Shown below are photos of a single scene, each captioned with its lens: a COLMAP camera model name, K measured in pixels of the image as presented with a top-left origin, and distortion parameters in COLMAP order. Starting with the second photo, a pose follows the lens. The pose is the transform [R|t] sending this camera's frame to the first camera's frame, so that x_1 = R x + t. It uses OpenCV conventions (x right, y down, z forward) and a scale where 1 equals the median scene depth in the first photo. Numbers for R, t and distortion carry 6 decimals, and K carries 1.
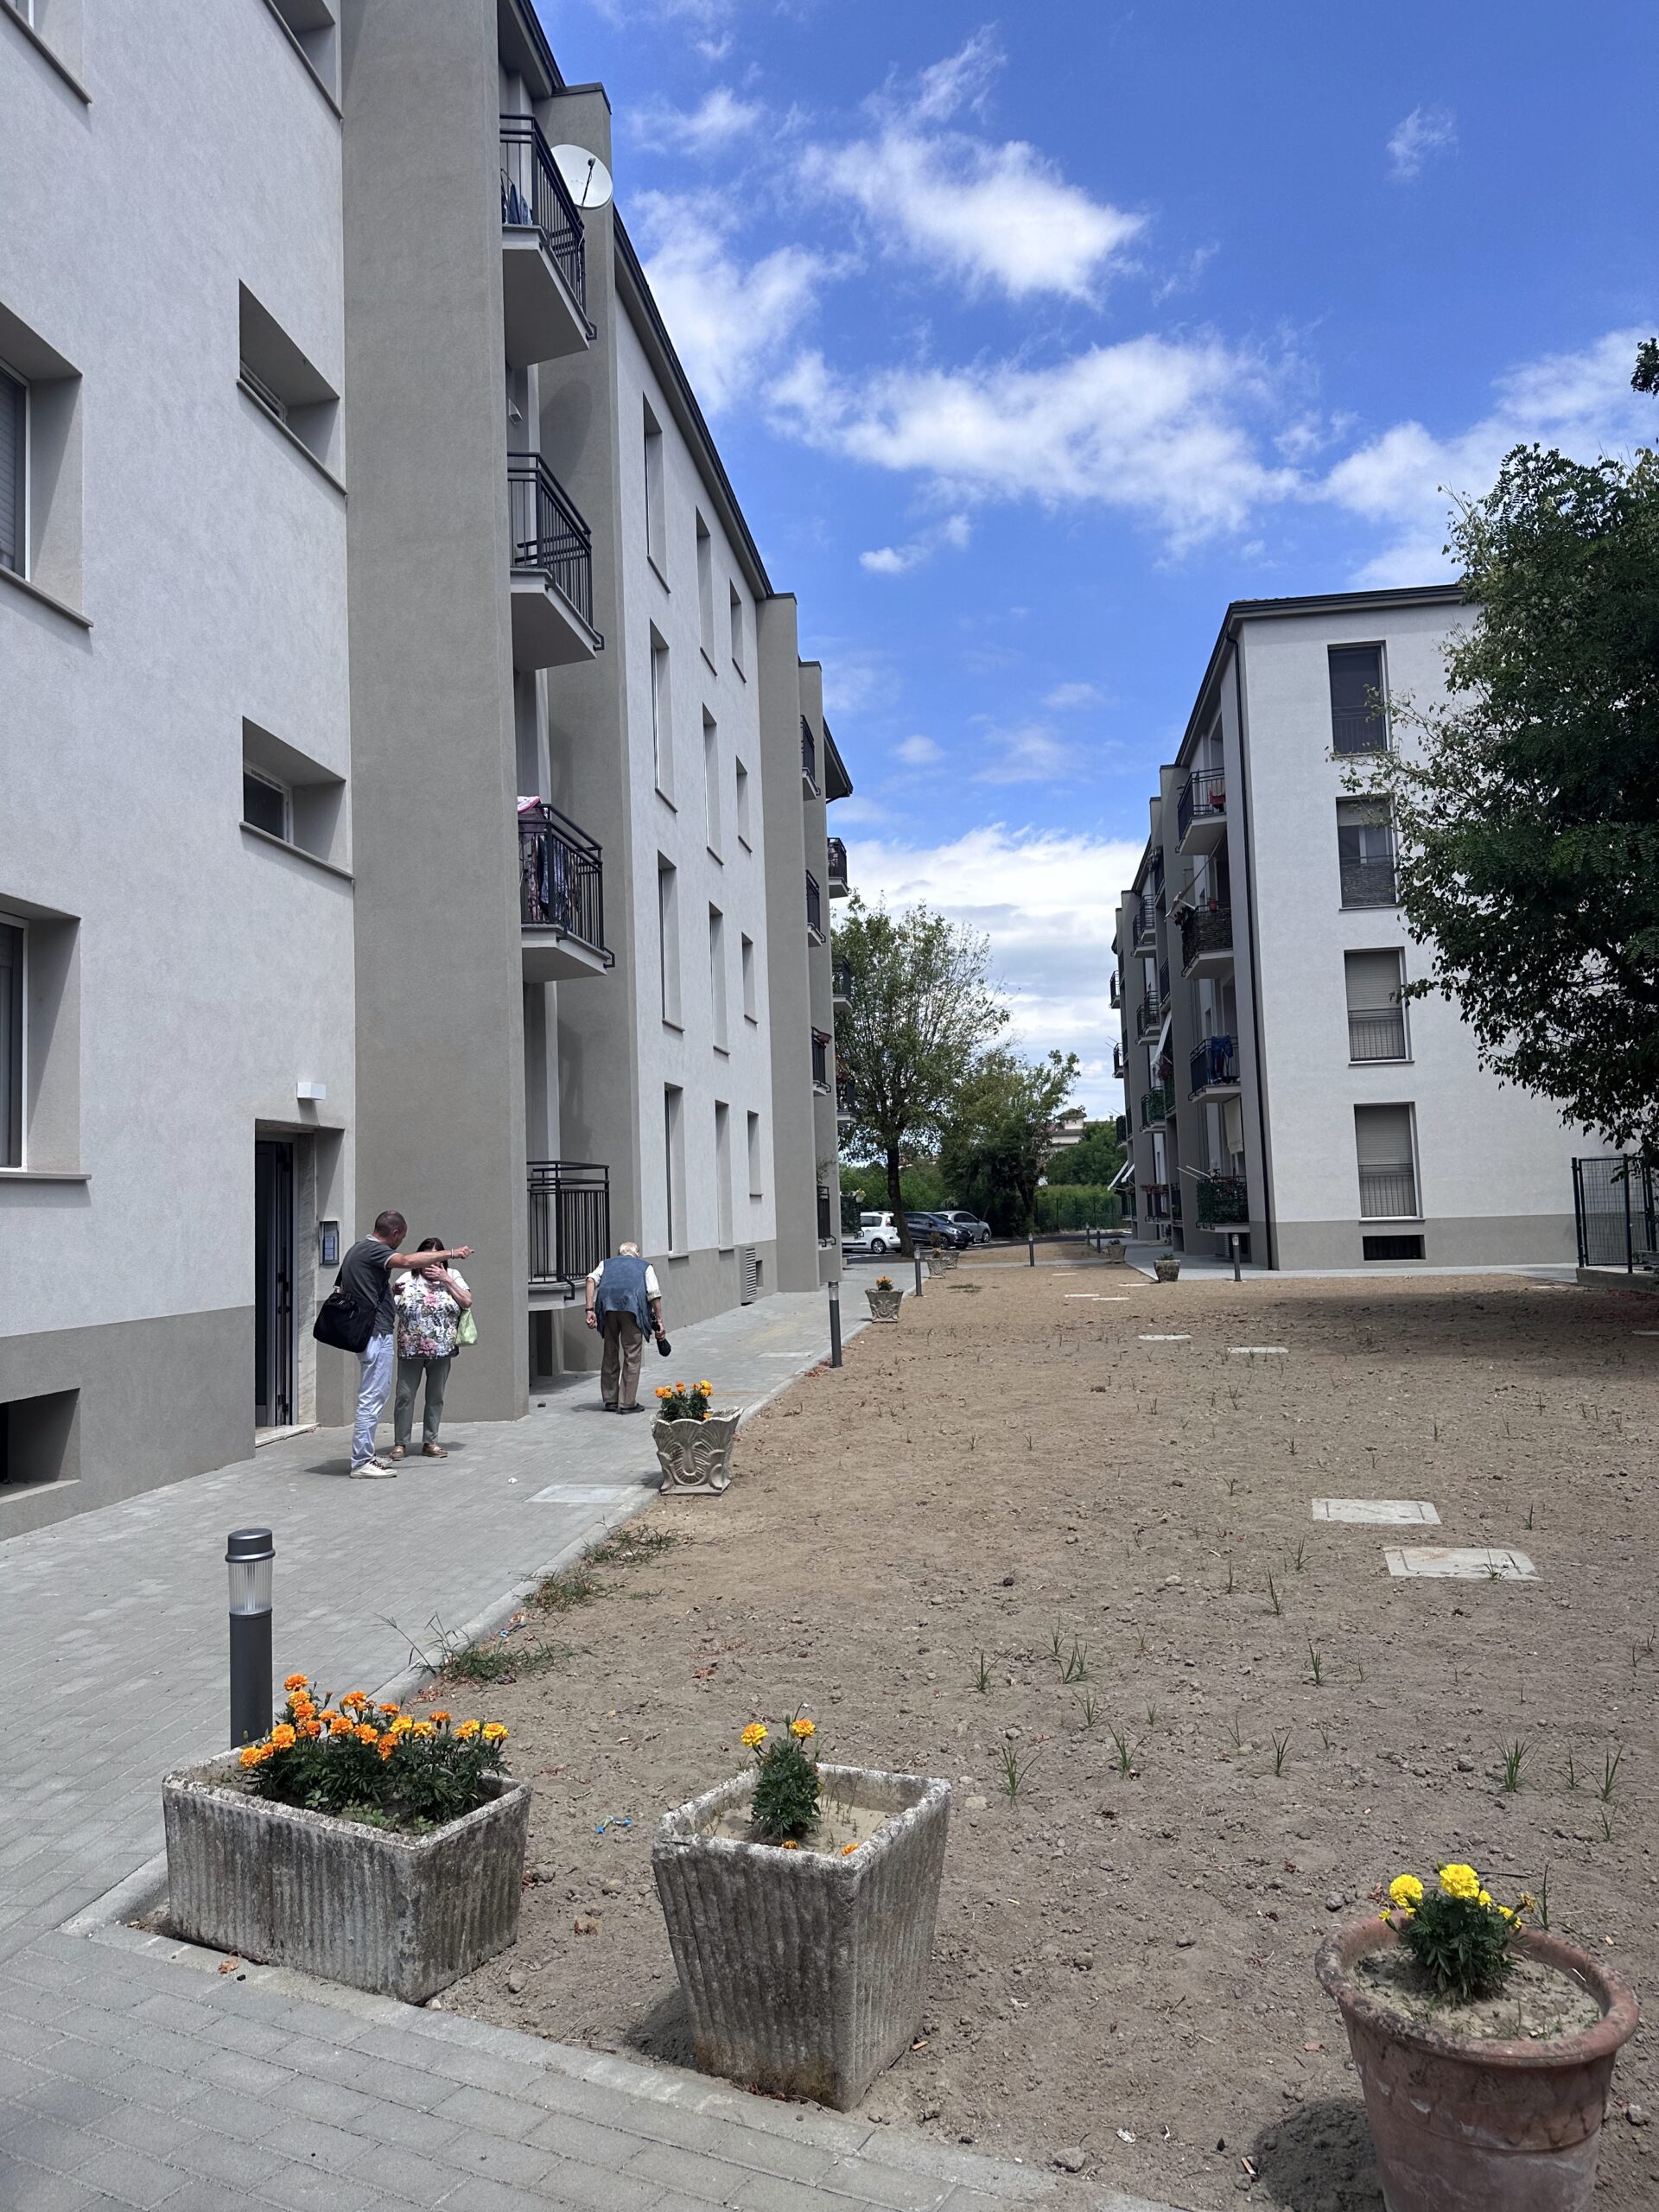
lens RADIAL K [[1556.5, 0, 846.9], [0, 1556.5, 1120.2], [0, 0, 1]] dist [0.072268, -0.067963]
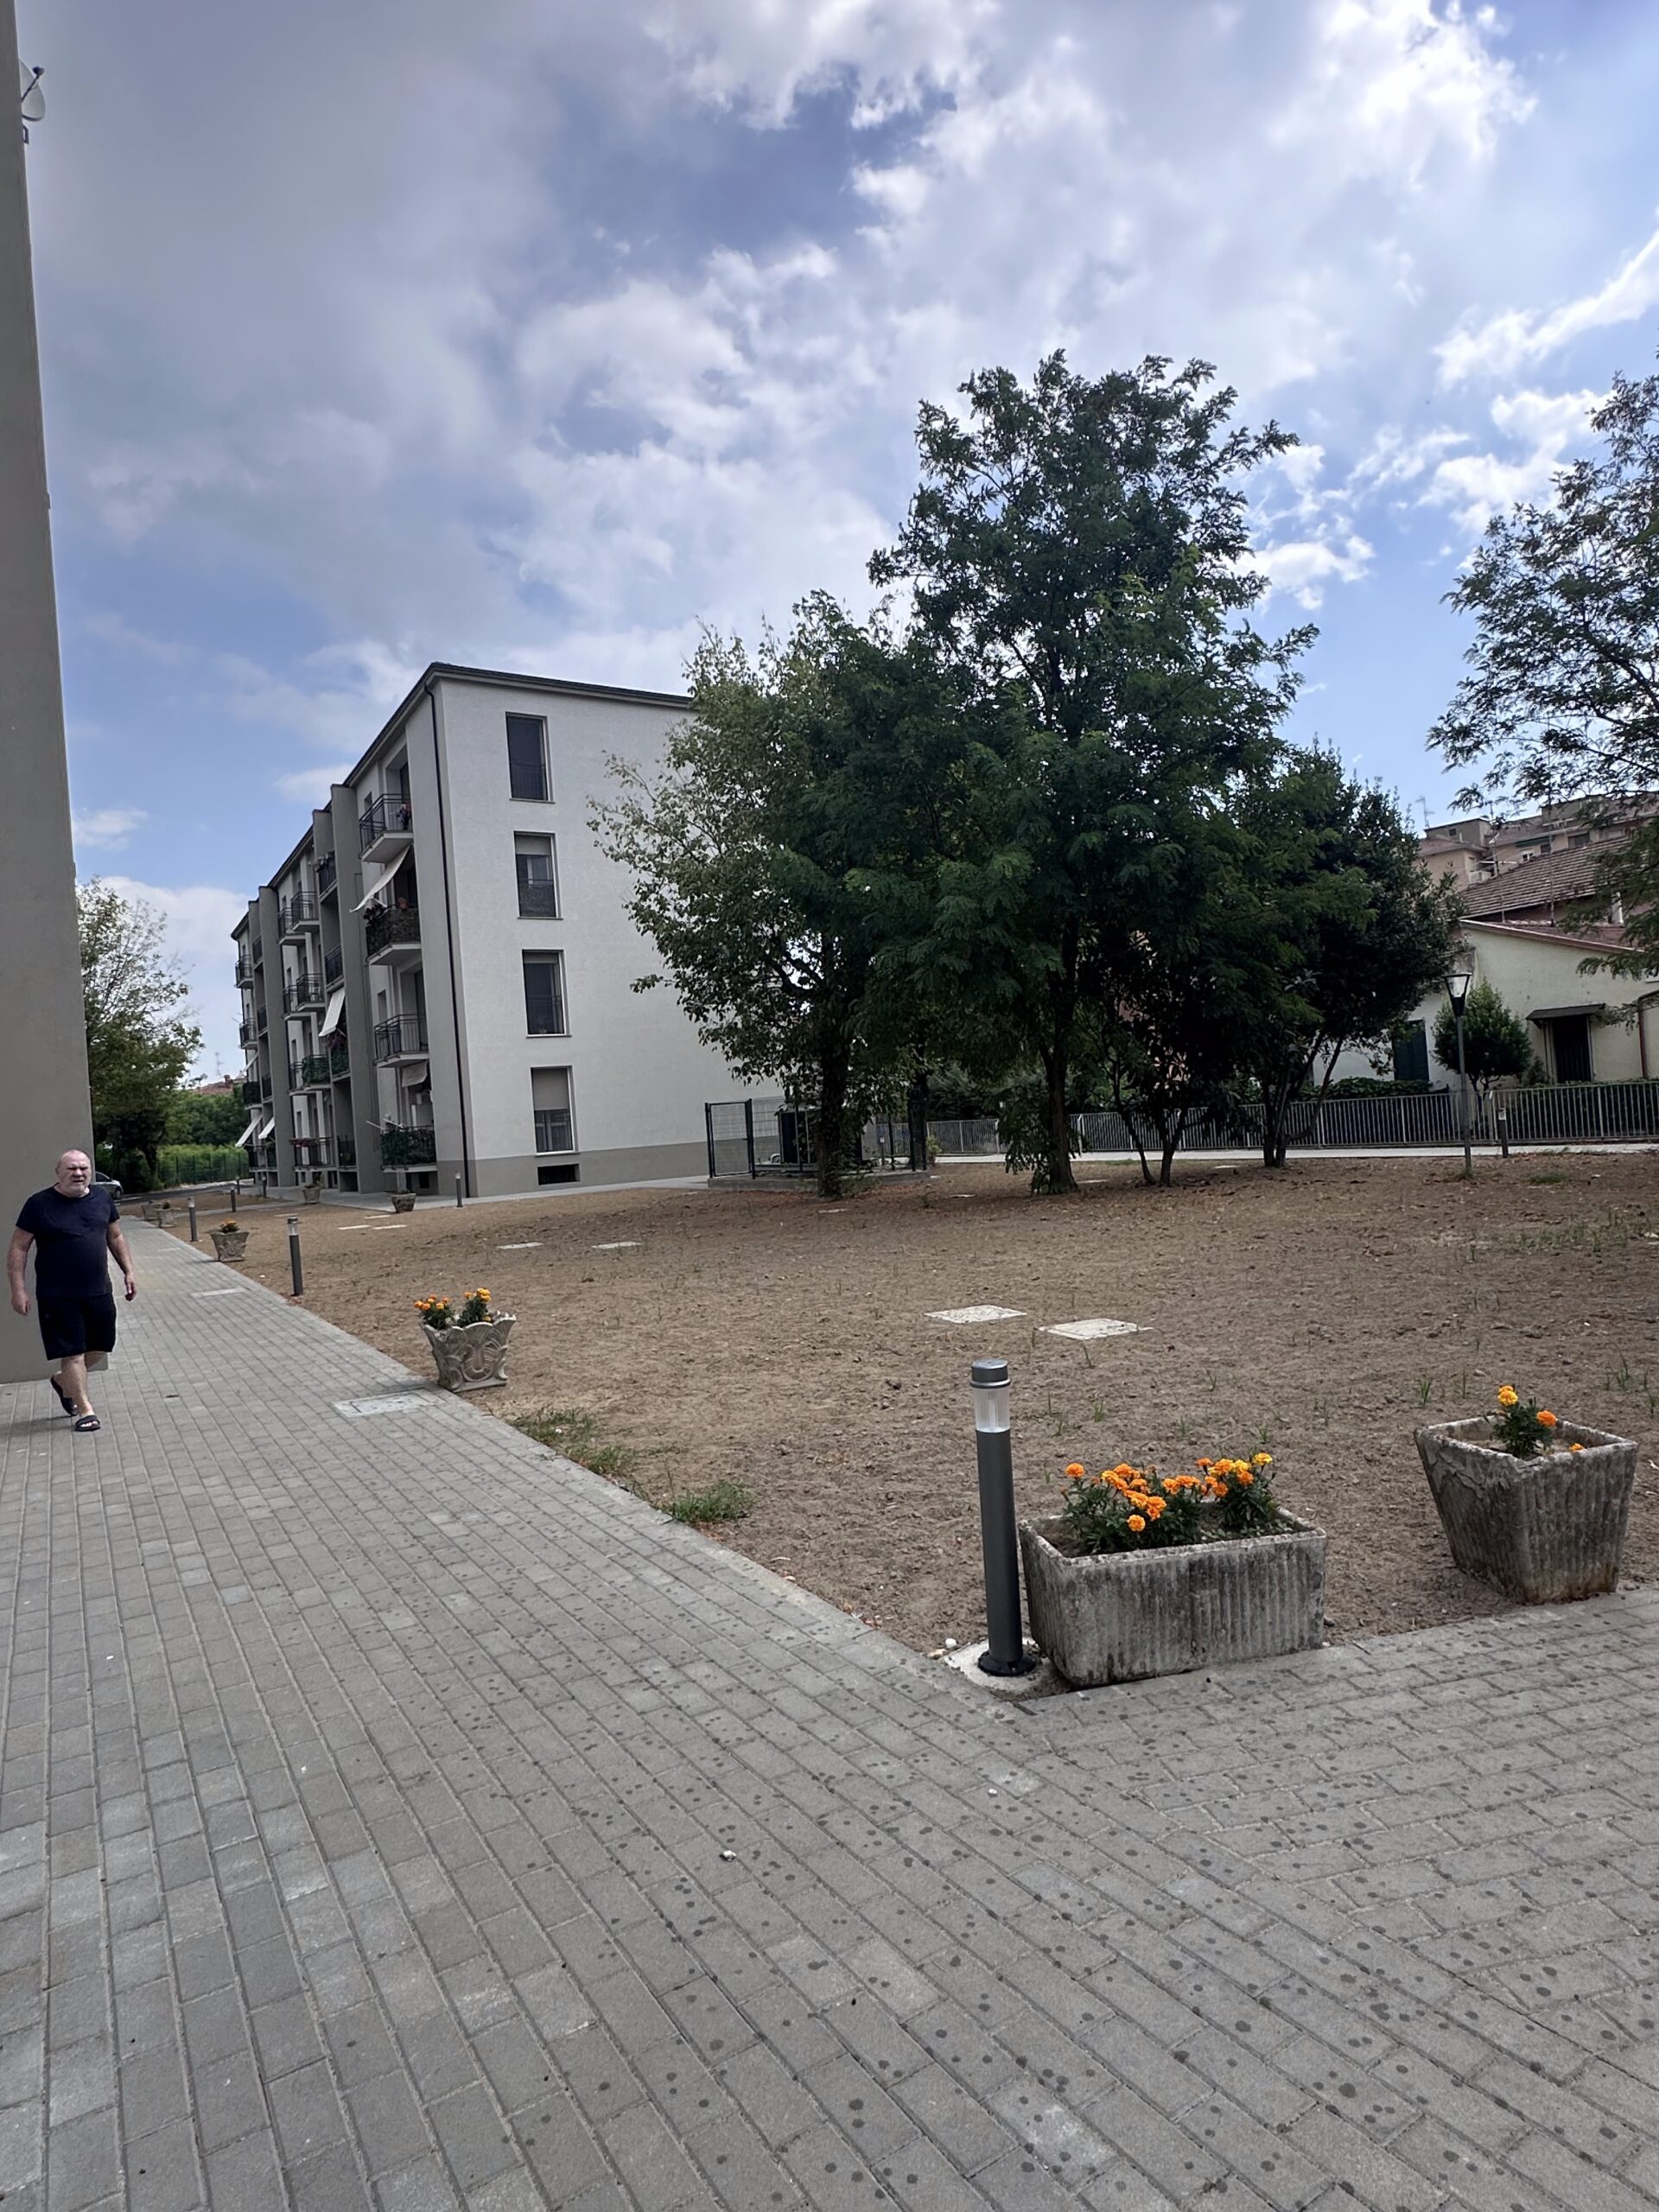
lens RADIAL K [[1217.0, 0, 839.6], [0, 1217.0, 1126.5], [0, 0, 1]] dist [0.000857, -0.000162]
pose [[0.764907, -0.028371, 0.643516, -0.167827], [0.009055, 0.999404, 0.033298, 0.009366], [-0.644077, -0.019643, 0.764708, 0.063534]]
